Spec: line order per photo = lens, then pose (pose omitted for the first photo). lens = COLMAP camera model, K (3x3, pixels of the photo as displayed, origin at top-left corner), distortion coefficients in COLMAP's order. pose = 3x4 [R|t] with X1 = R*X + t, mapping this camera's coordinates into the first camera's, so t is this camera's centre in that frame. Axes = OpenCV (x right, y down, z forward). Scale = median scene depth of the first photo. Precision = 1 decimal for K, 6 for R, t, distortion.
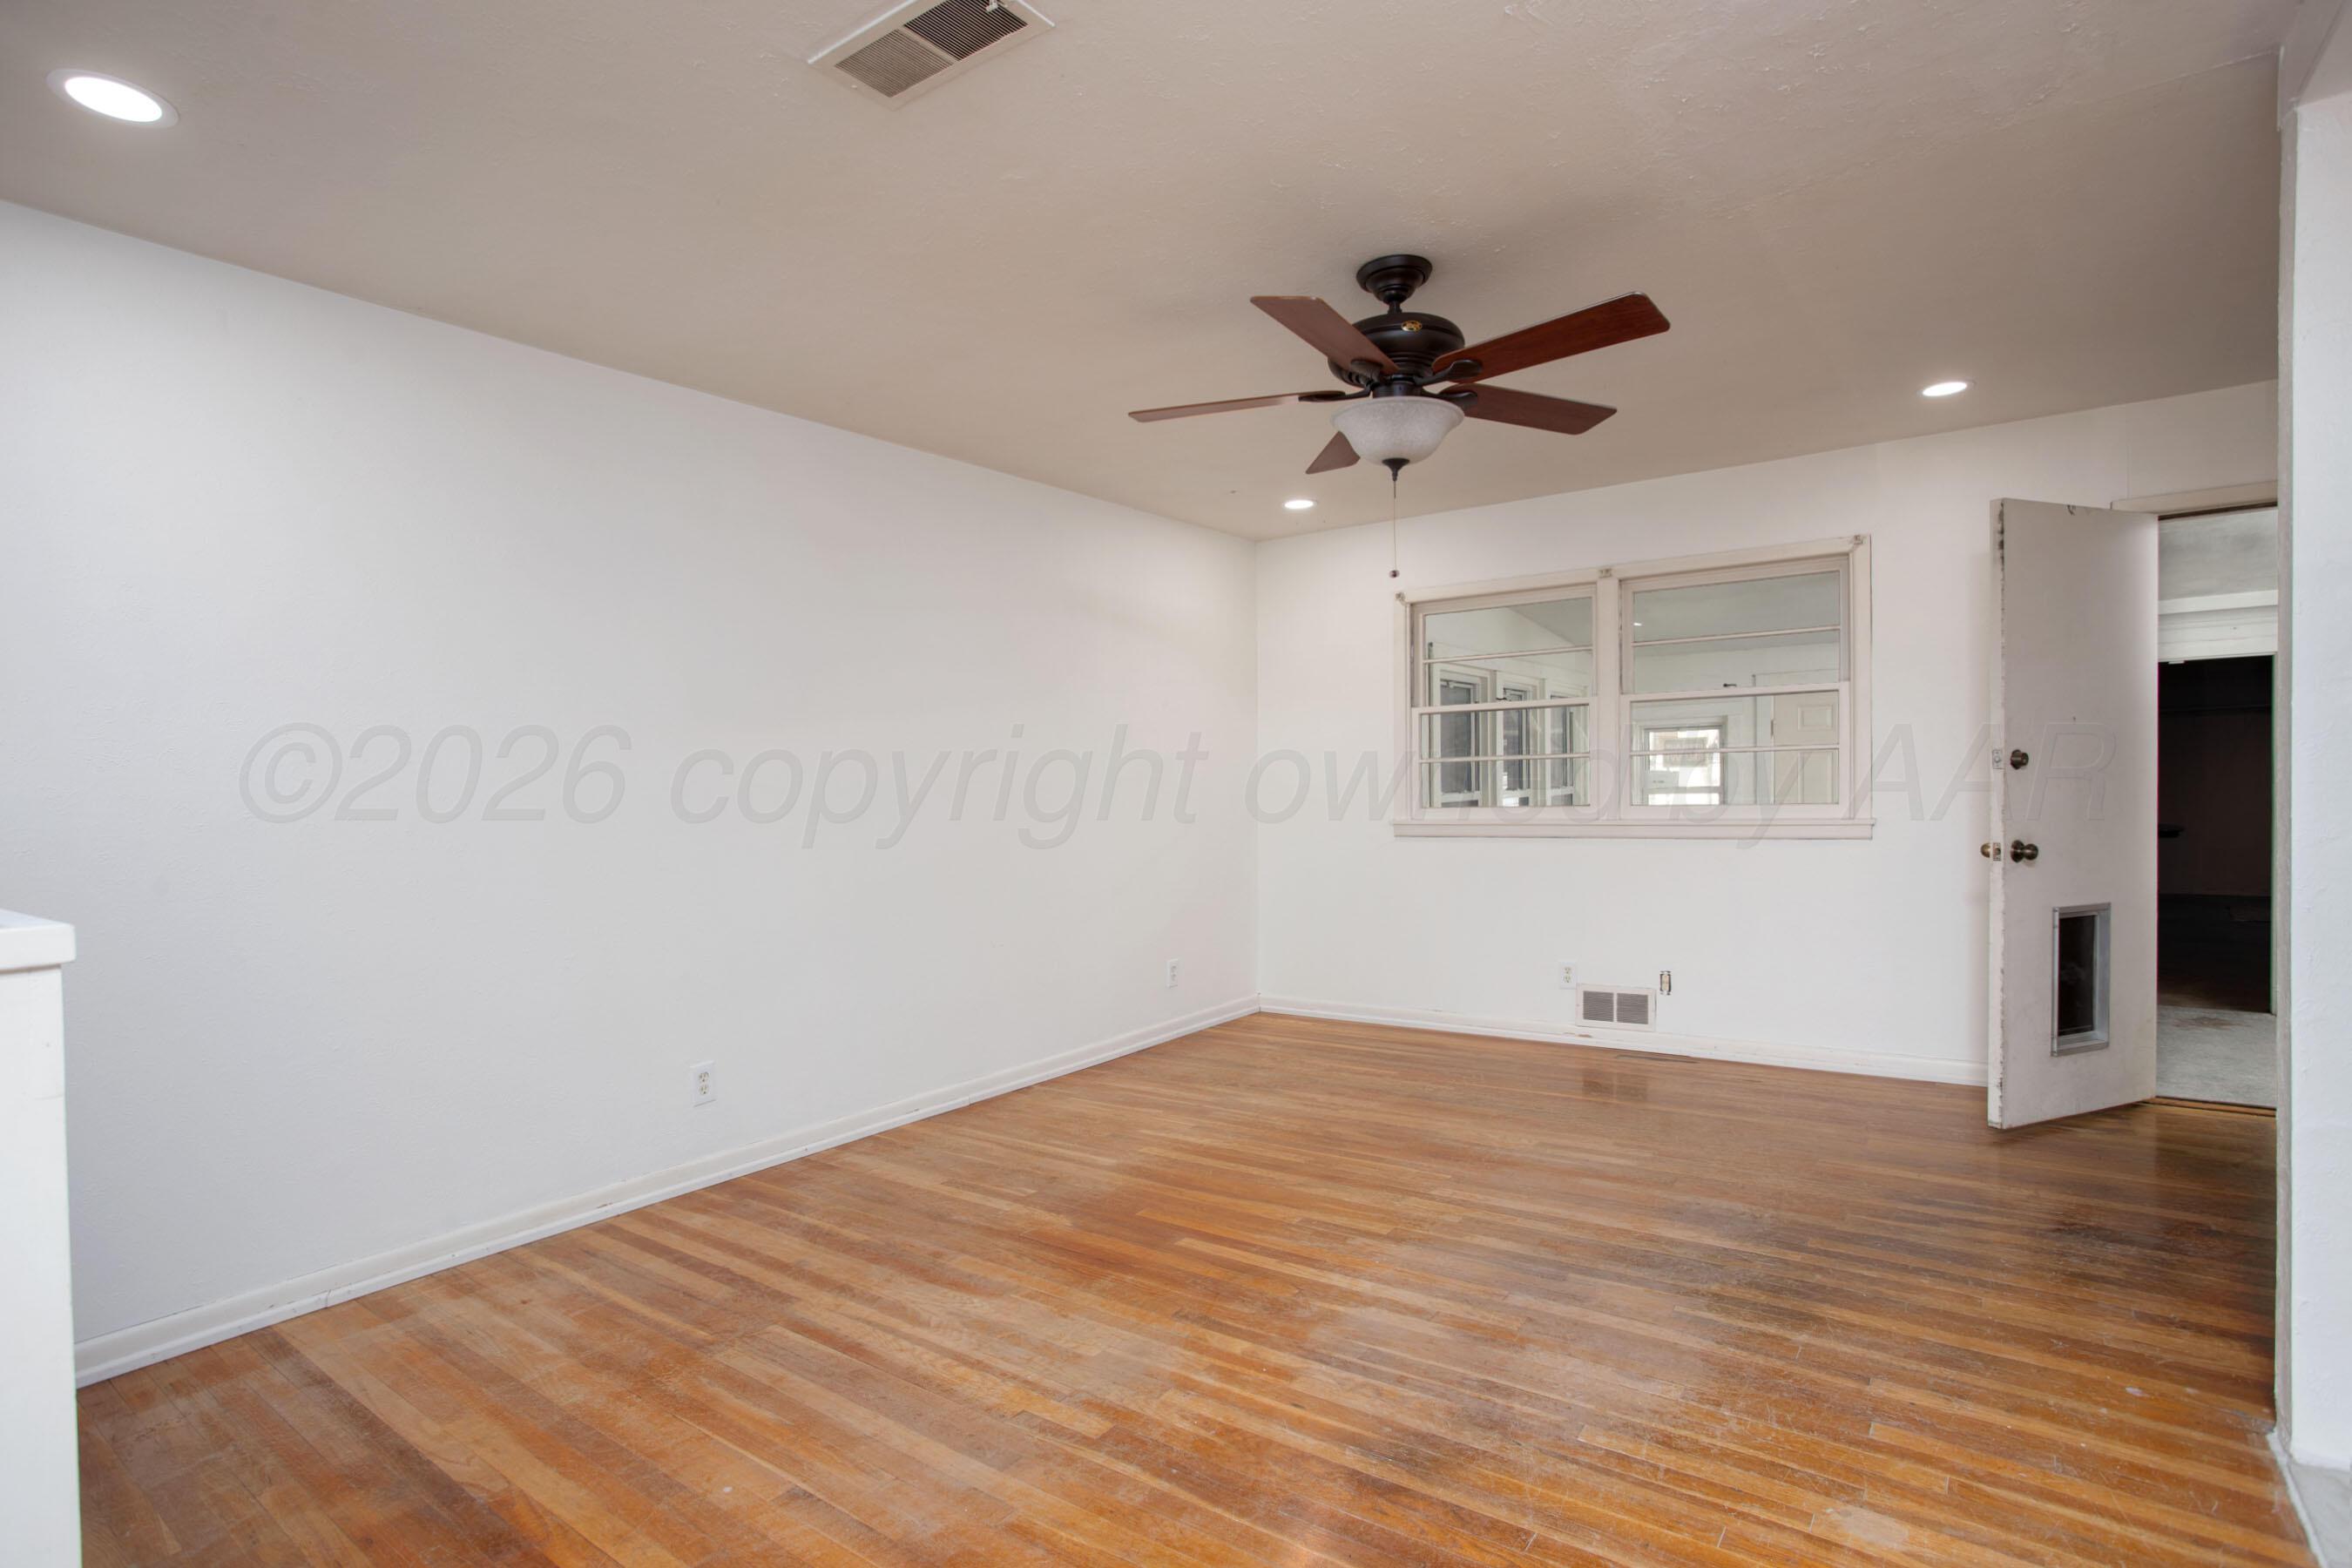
lens RADIAL K [[1208.7, 0, 1170.6], [0, 1208.7, 805.2], [0, 0, 1]] dist [-0.001298, -0.000088]
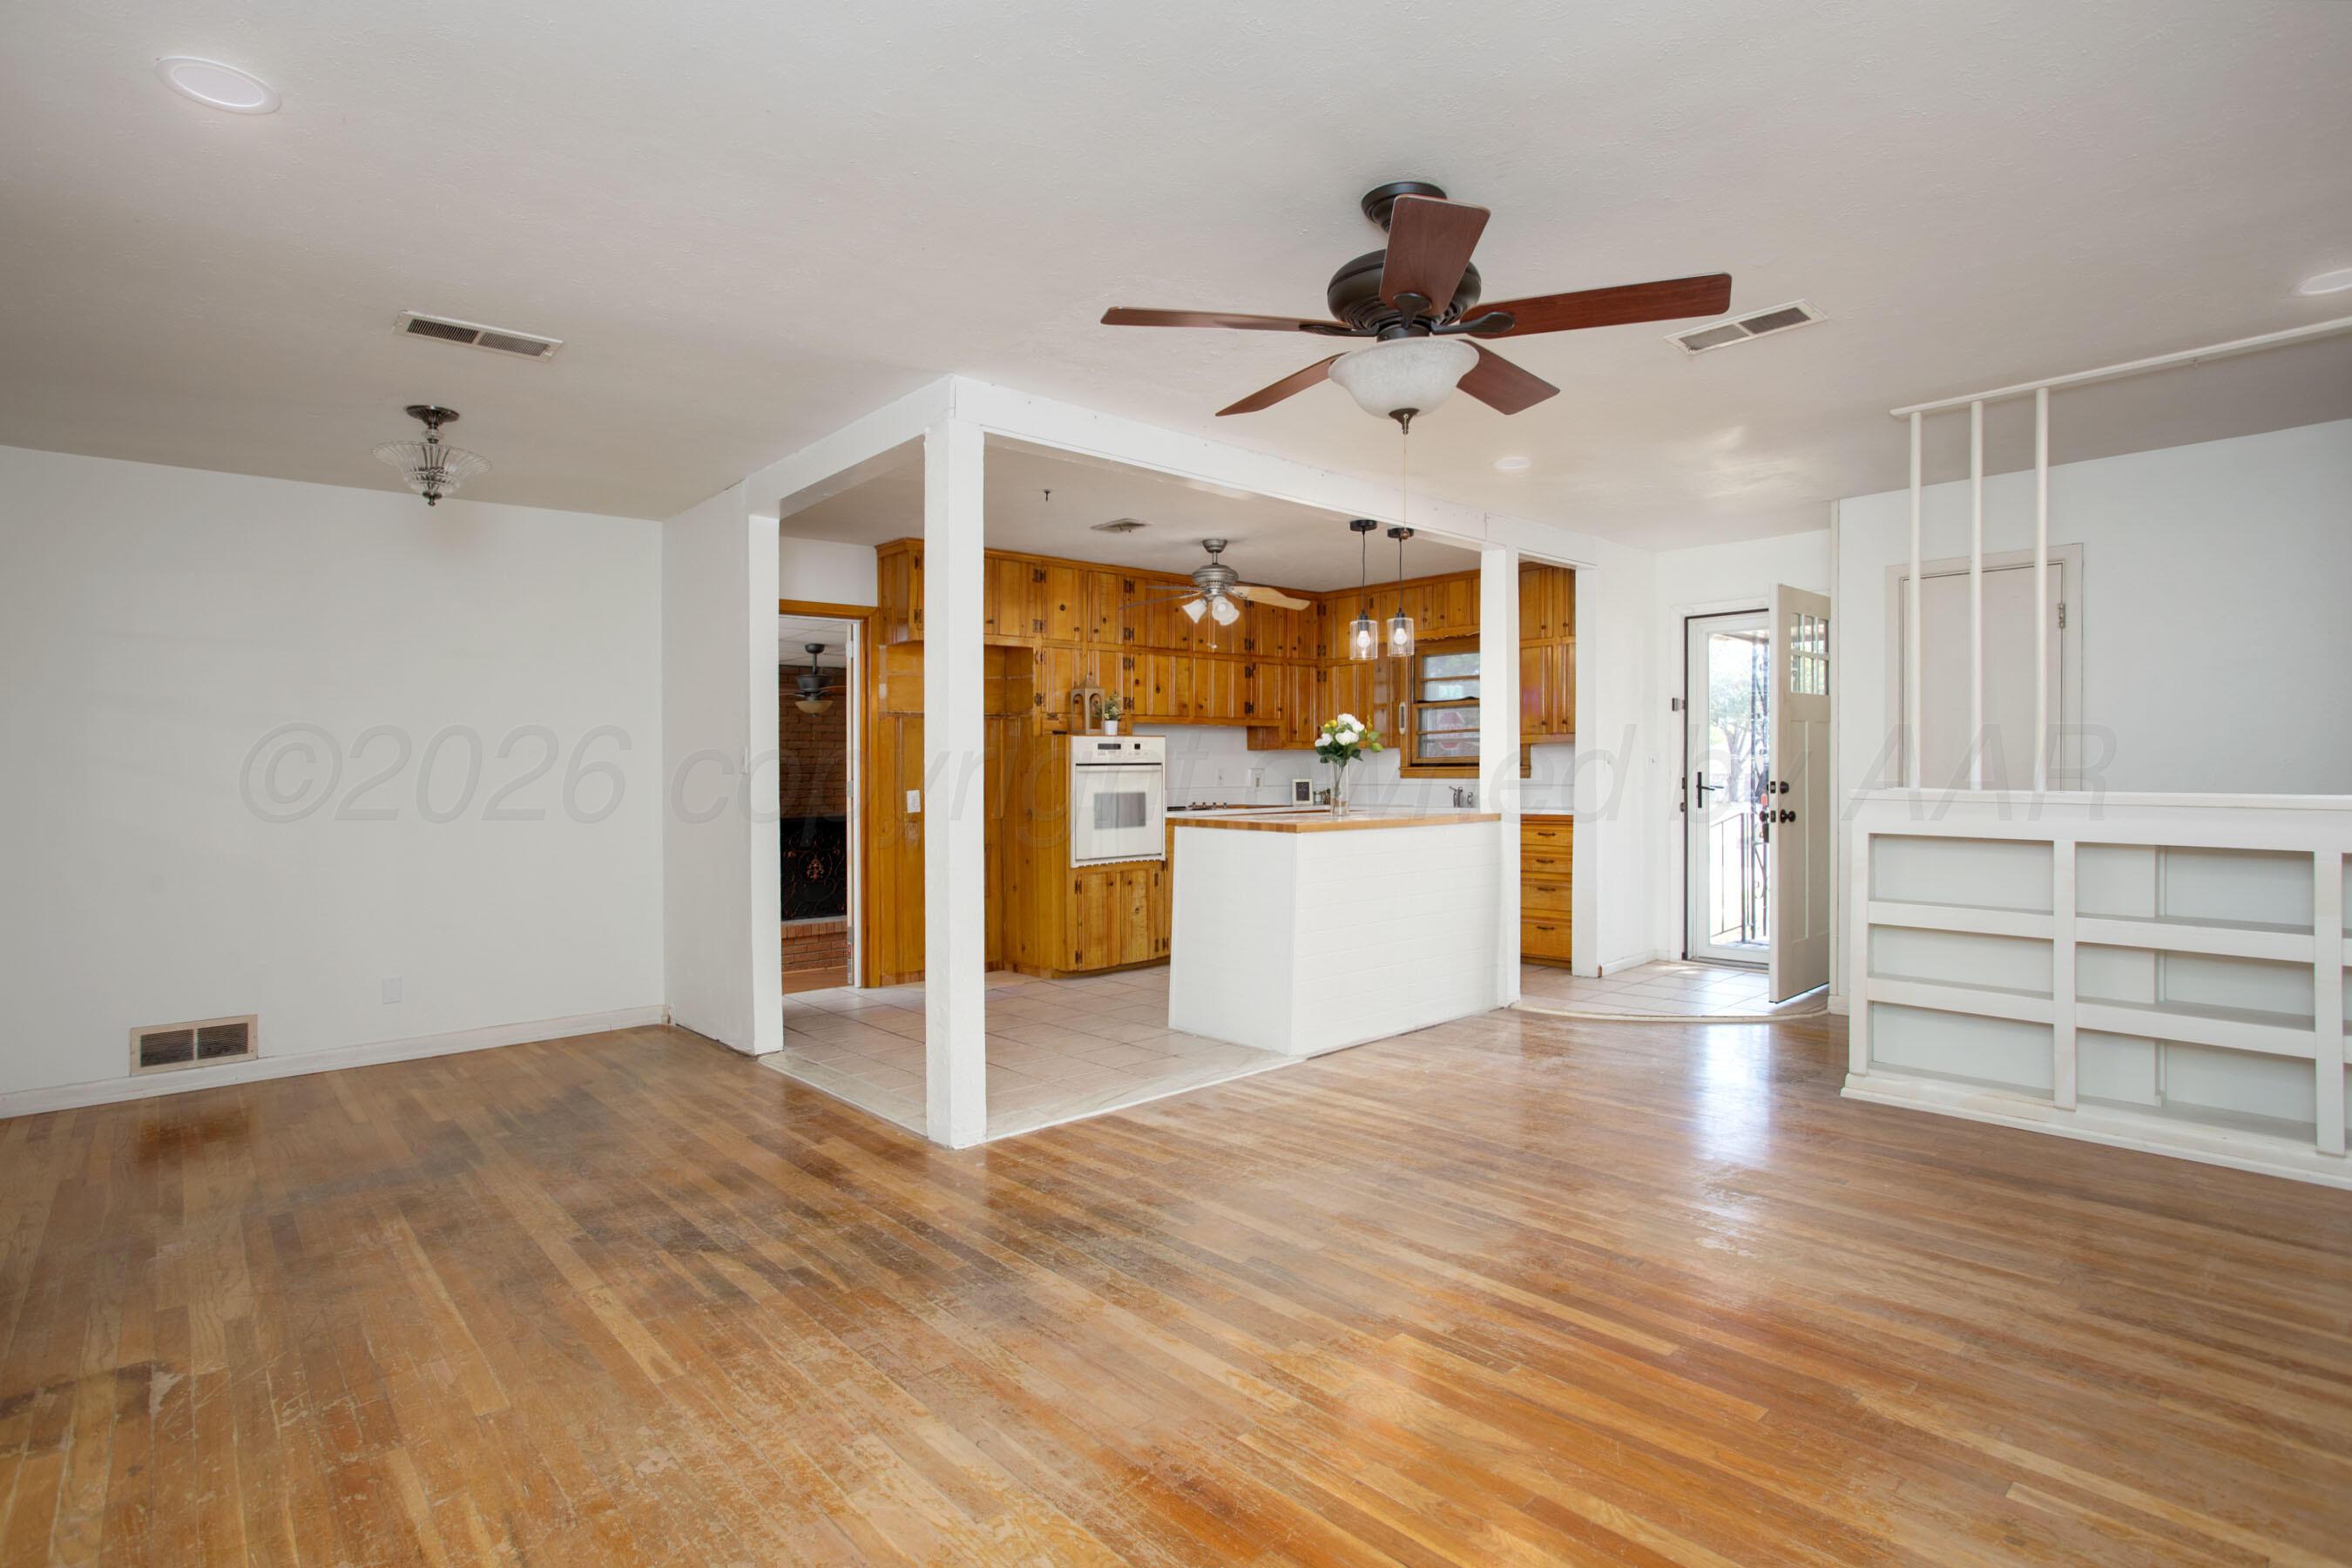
lens RADIAL K [[1208.7, 0, 1170.6], [0, 1208.7, 805.2], [0, 0, 1]] dist [-0.001298, -0.000088]
pose [[-0.978993, 0.024878, 0.202369, 0.179413], [0.033659, 0.998630, 0.040067, -0.036382], [-0.201095, 0.046037, -0.978489, 2.047999]]
